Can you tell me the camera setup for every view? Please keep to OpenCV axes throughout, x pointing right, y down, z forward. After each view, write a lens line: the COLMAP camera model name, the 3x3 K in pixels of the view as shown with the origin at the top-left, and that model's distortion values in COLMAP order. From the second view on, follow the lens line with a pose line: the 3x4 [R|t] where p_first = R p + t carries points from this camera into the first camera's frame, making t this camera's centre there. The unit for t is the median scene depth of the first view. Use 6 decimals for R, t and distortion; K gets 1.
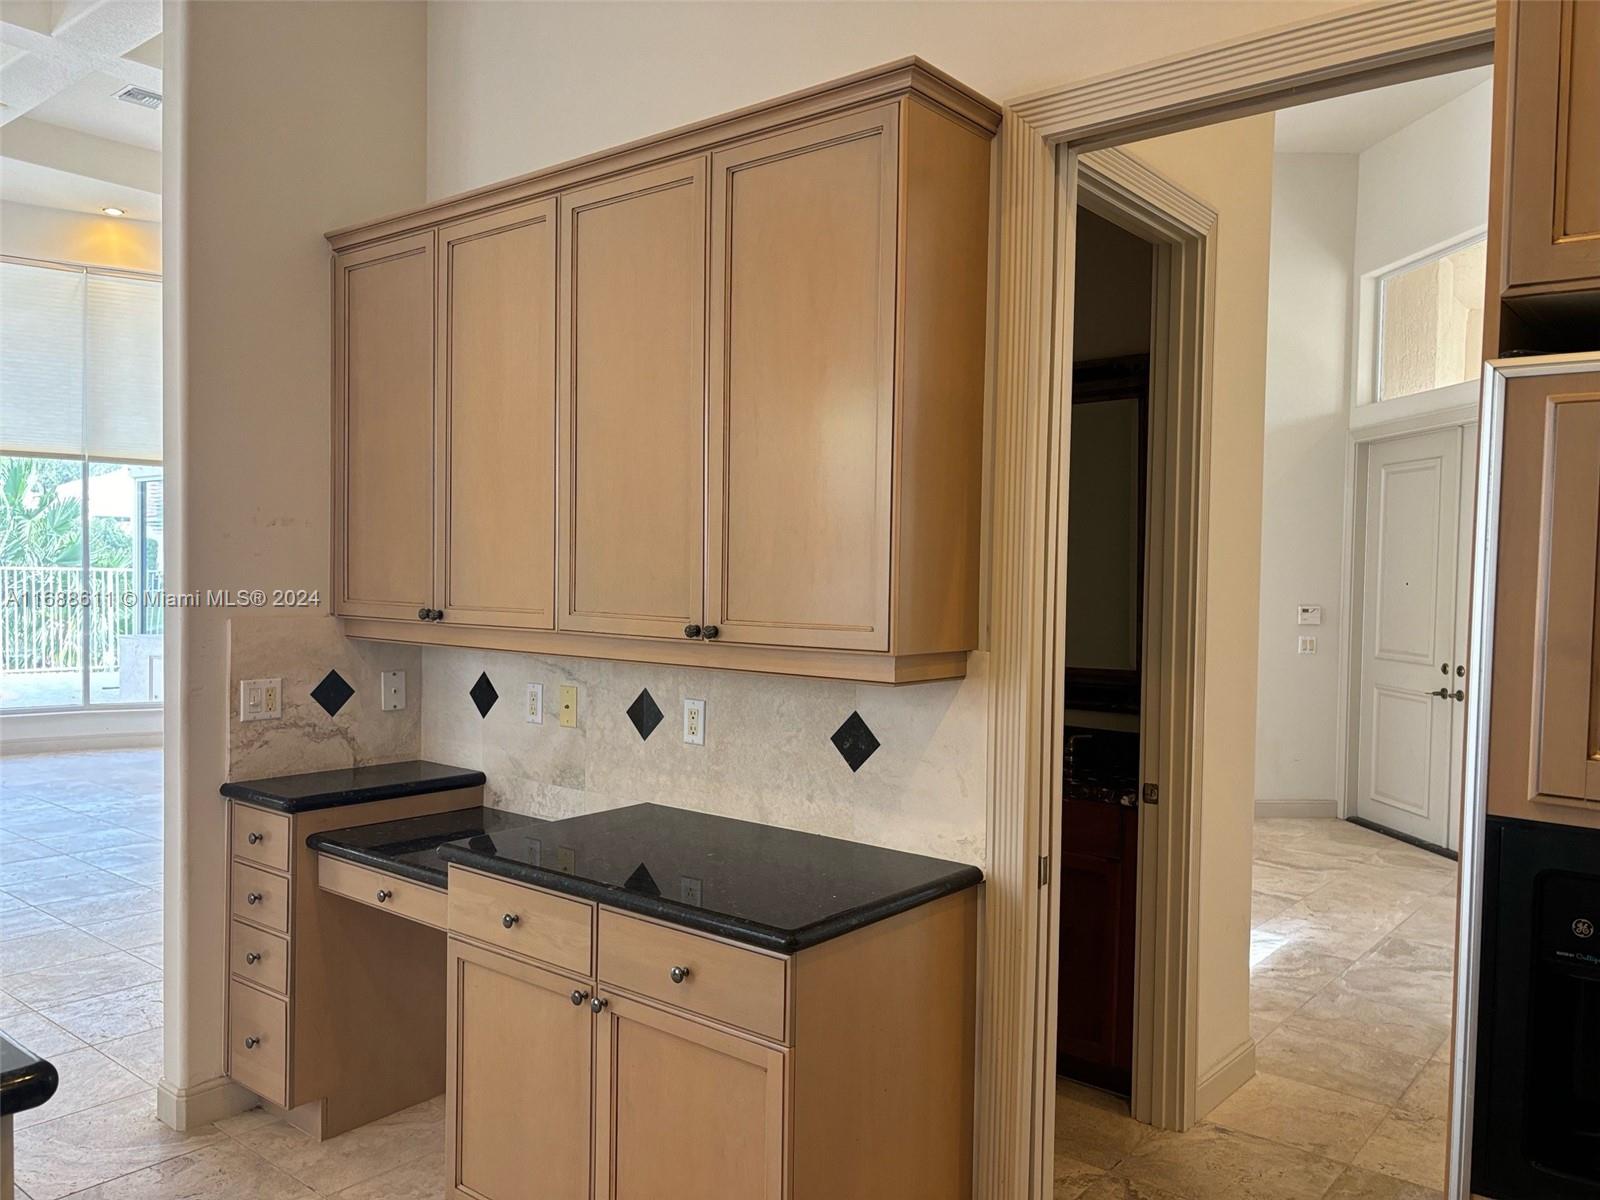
lens RADIAL K [[1206.3, 0, 792.7], [0, 1206.3, 606.8], [0, 0, 1]] dist [0.039202, -0.011653]
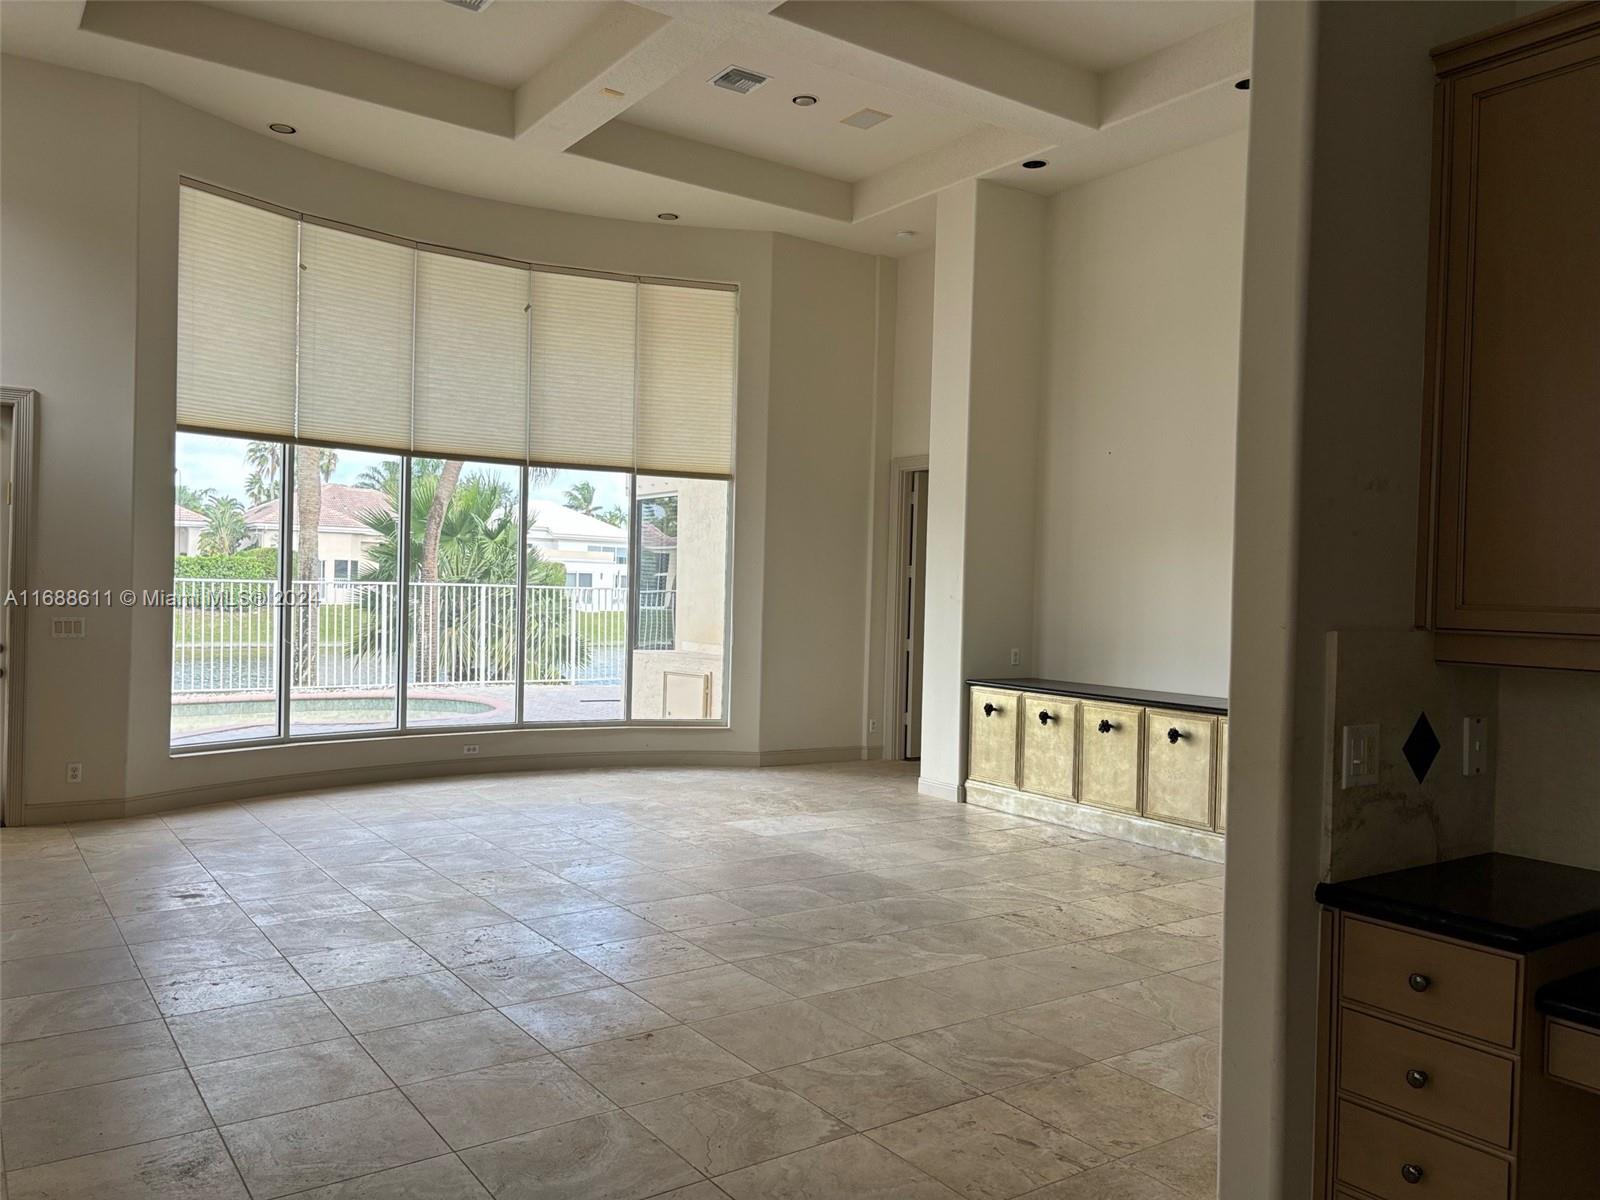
lens RADIAL K [[1206.3, 0, 771.5], [0, 1206.3, 599.5], [0, 0, 1]] dist [0.039202, -0.011653]
pose [[0.960529, 0.009888, -0.278003, -0.556727], [-0.017323, 0.999555, -0.024299, 0.013794], [0.277638, 0.028156, 0.960273, 0.279260]]
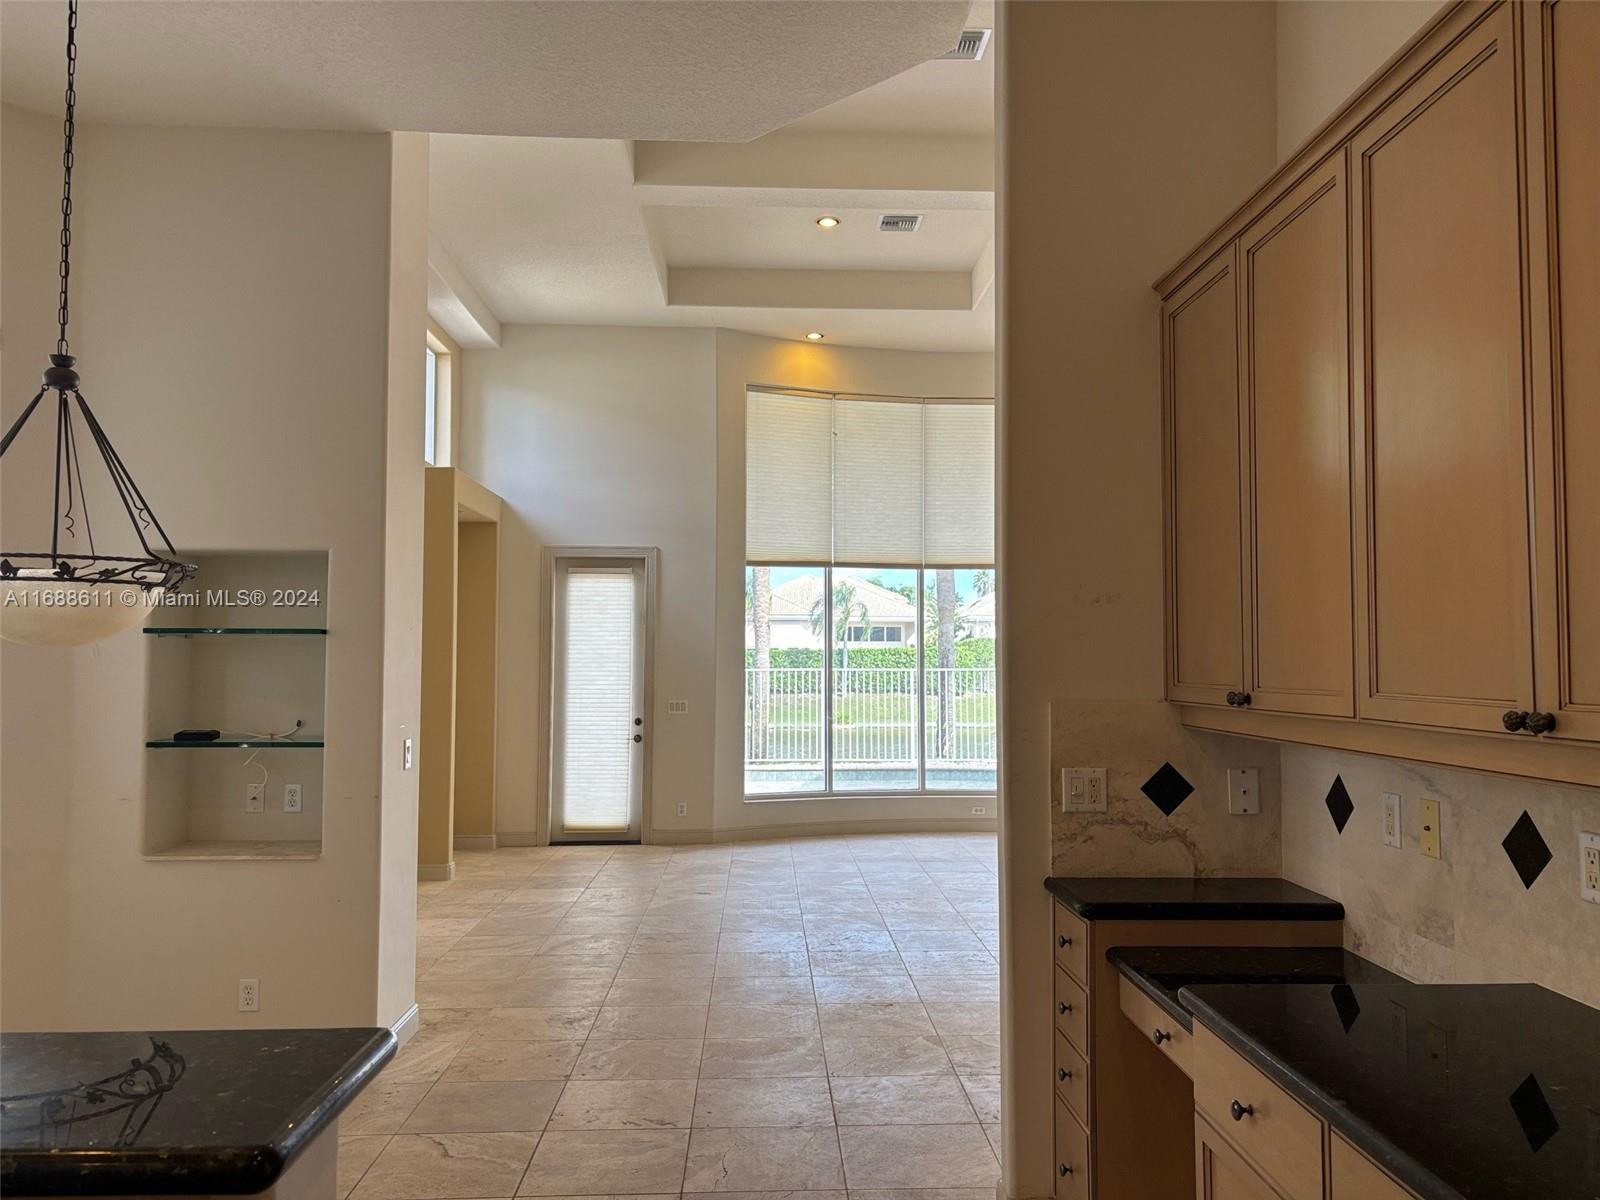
lens RADIAL K [[1206.3, 0, 804.3], [0, 1206.3, 609.2], [0, 0, 1]] dist [0.039202, -0.011653]
pose [[0.659077, -0.048818, -0.750489, 0.121215], [-0.012499, 0.997042, -0.075832, 0.011291], [0.751971, 0.059359, 0.656518, 0.222132]]
